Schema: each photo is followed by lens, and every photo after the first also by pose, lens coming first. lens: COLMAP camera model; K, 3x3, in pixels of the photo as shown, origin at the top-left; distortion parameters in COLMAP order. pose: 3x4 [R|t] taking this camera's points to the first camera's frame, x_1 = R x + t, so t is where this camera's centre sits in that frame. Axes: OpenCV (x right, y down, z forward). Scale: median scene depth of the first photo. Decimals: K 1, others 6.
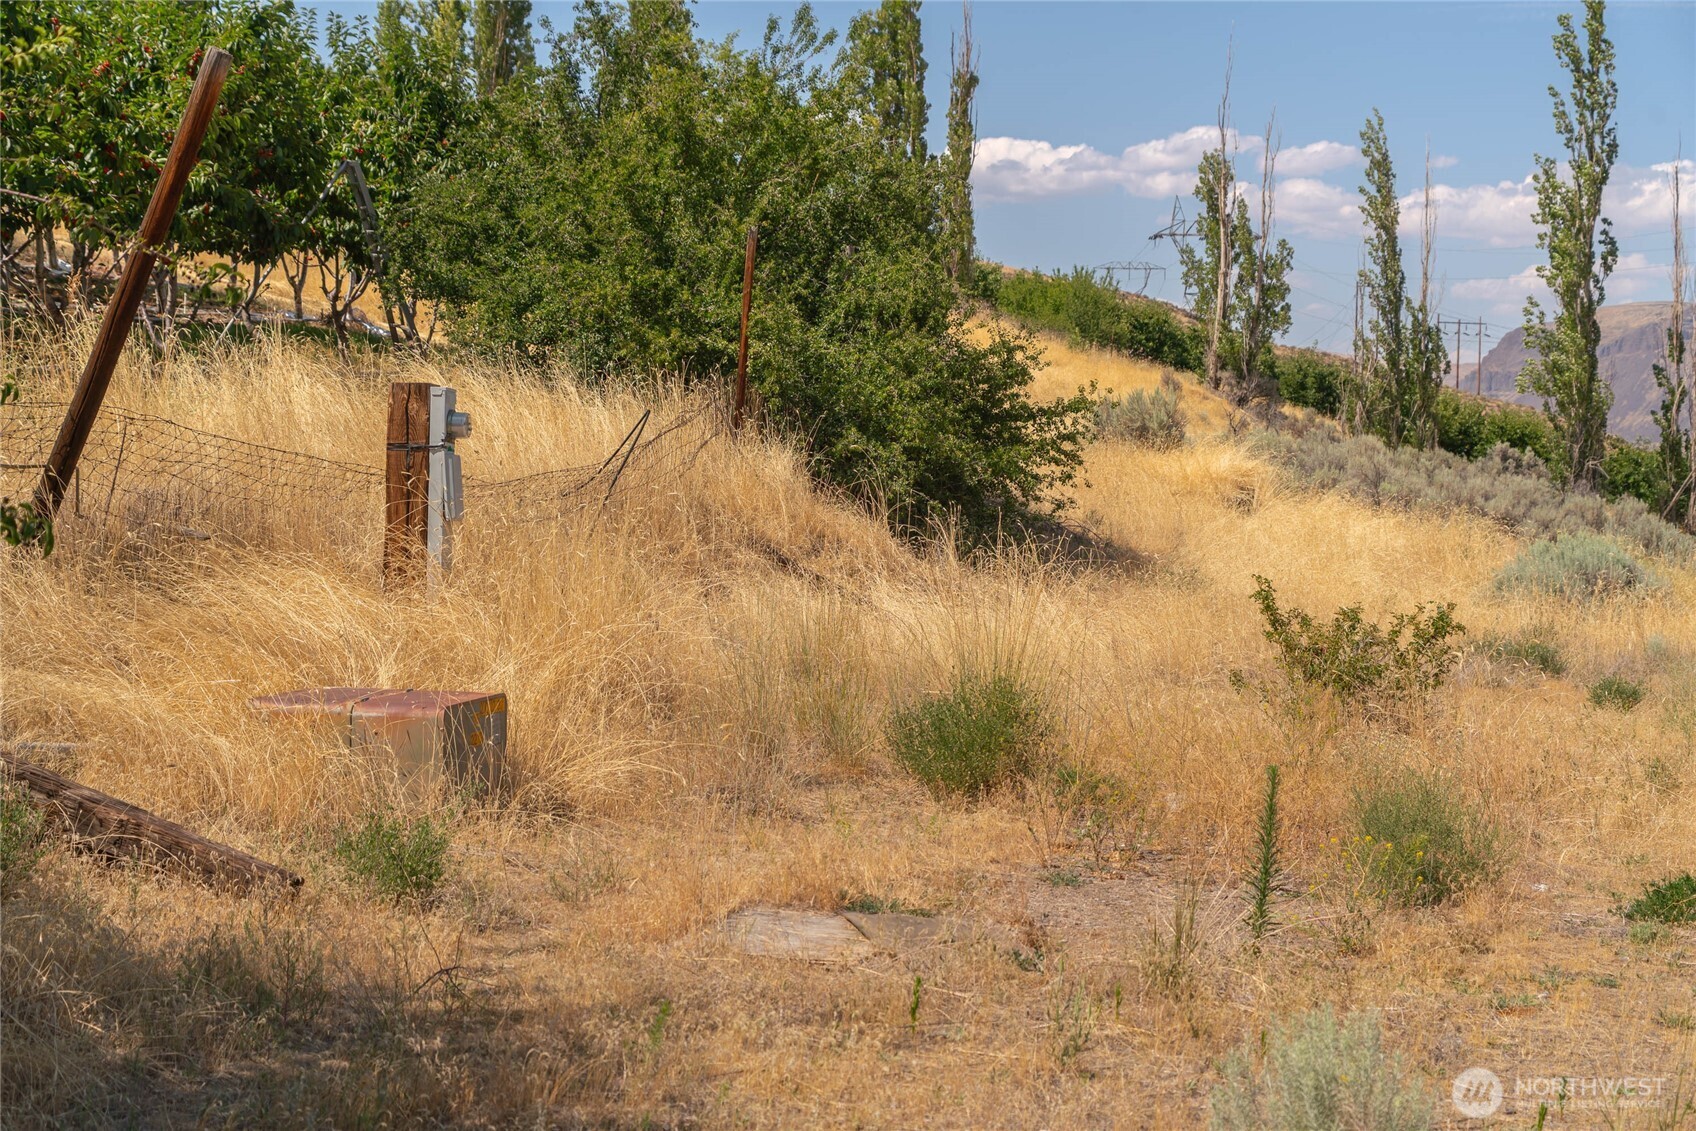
lens RADIAL K [[2790.6, 0, 848.0], [0, 2790.6, 565.5], [0, 0, 1]] dist [-0.011961, -0.066171]
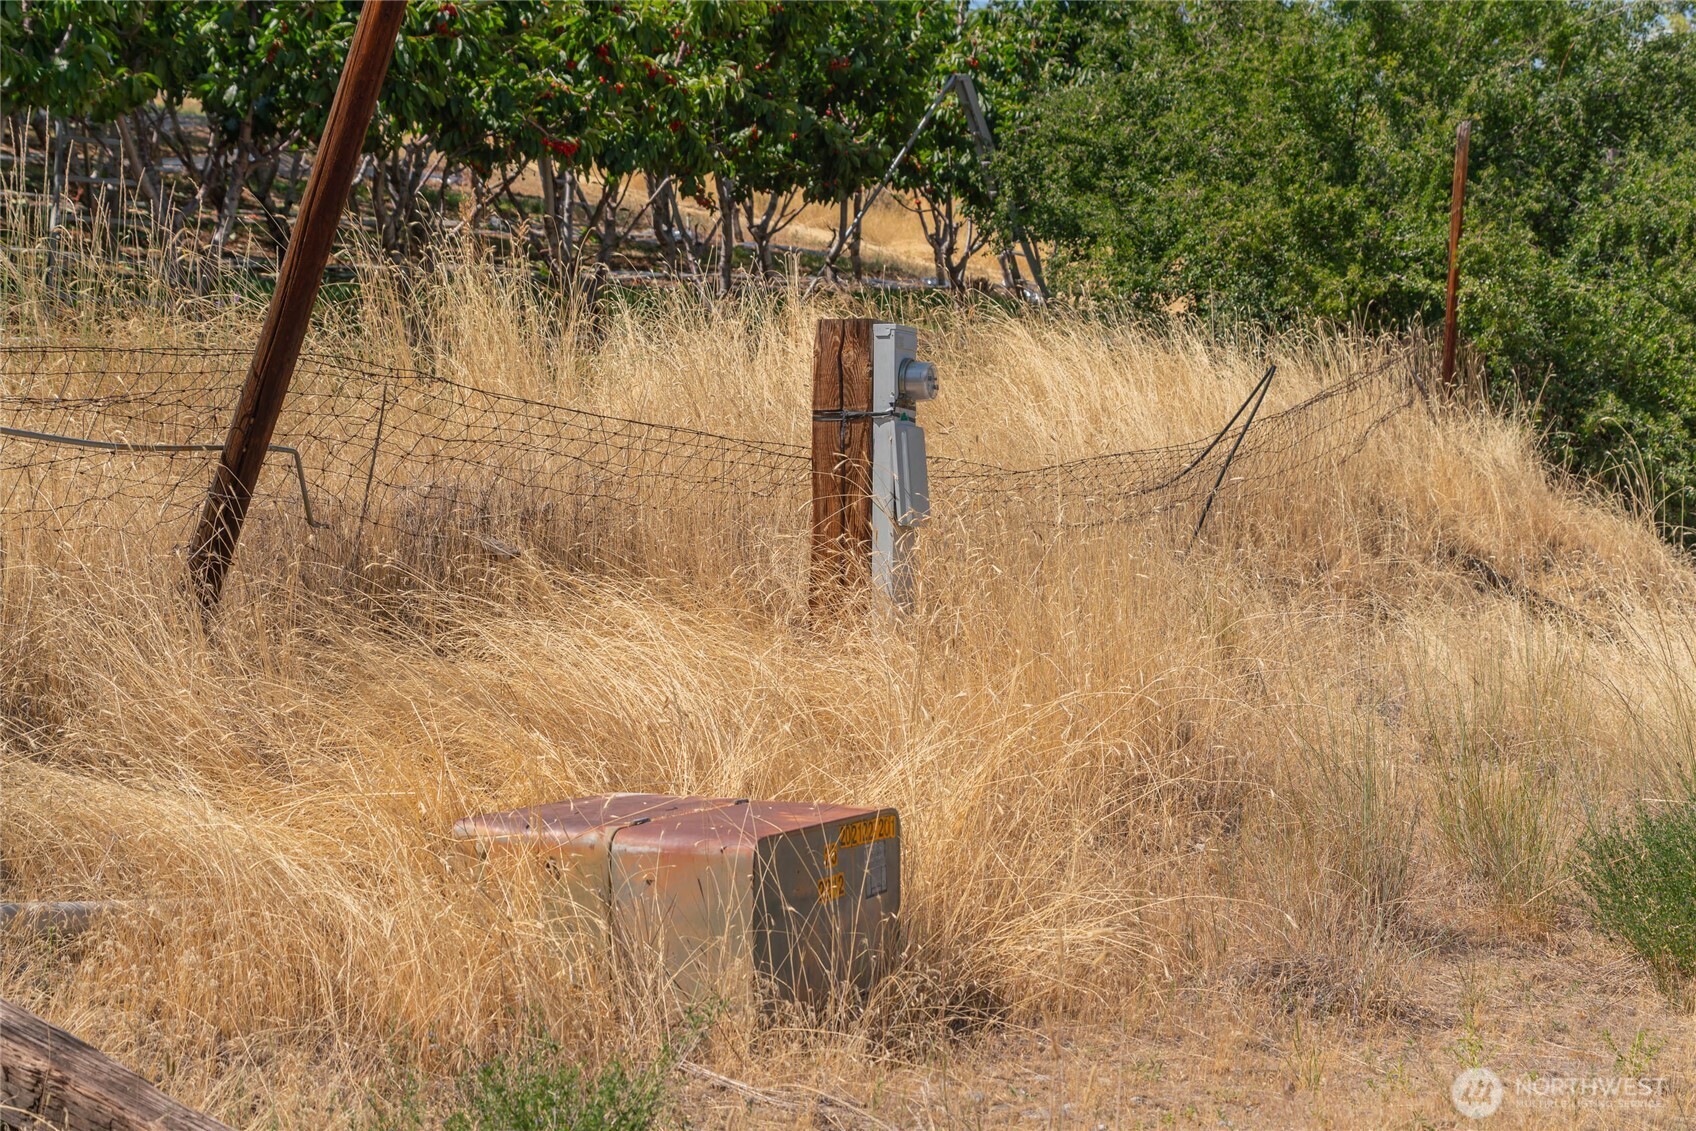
lens RADIAL K [[3025.5, 0, 847.5], [0, 3025.5, 533.5], [0, 0, 1]] dist [0.086443, 0.050466]
pose [[0.963263, -0.010739, -0.268345, 0.022922], [0.006684, 0.999849, -0.016022, -0.001725], [0.268477, 0.013640, 0.963190, 0.188777]]
